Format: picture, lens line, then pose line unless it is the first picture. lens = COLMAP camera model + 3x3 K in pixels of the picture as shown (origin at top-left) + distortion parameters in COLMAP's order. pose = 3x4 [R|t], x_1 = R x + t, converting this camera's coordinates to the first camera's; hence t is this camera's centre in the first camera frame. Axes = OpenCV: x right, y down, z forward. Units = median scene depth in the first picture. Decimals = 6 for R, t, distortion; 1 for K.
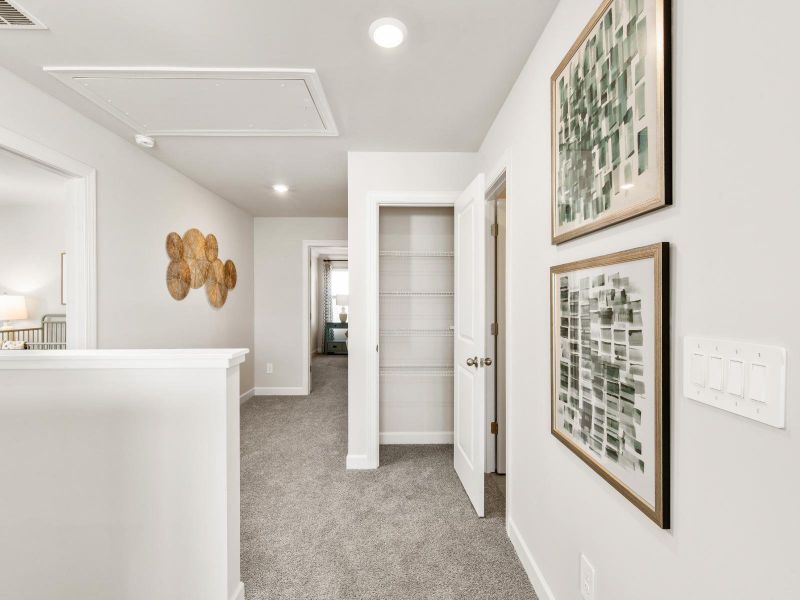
lens RADIAL K [[349.9, 0, 403.4], [0, 349.9, 296.2], [0, 0, 1]] dist [-0.001490, -0.000164]
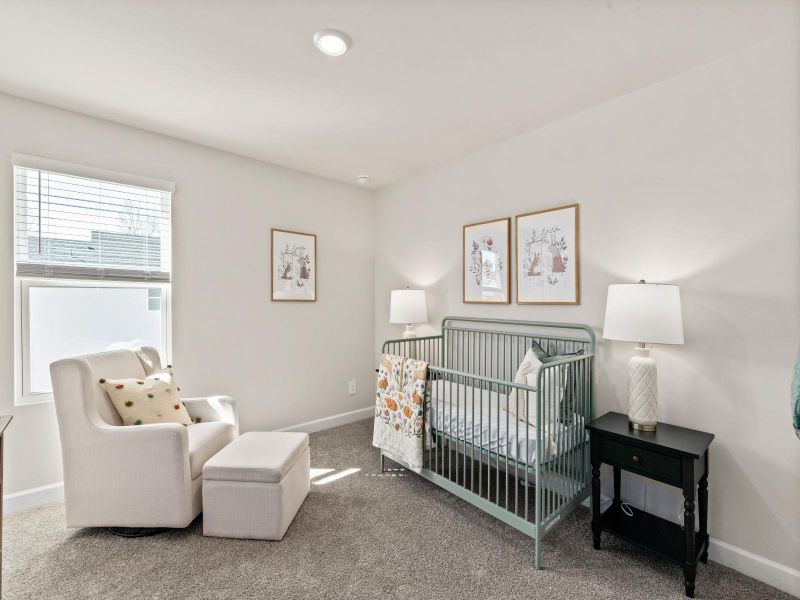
lens RADIAL K [[349.9, 0, 403.4], [0, 349.9, 296.2], [0, 0, 1]] dist [-0.001490, -0.000164]
pose [[0.638992, 0.002528, -0.769209, -0.553786], [0.006004, 0.999948, 0.008274, 0.005197], [0.769190, -0.009905, 0.638943, 0.500118]]
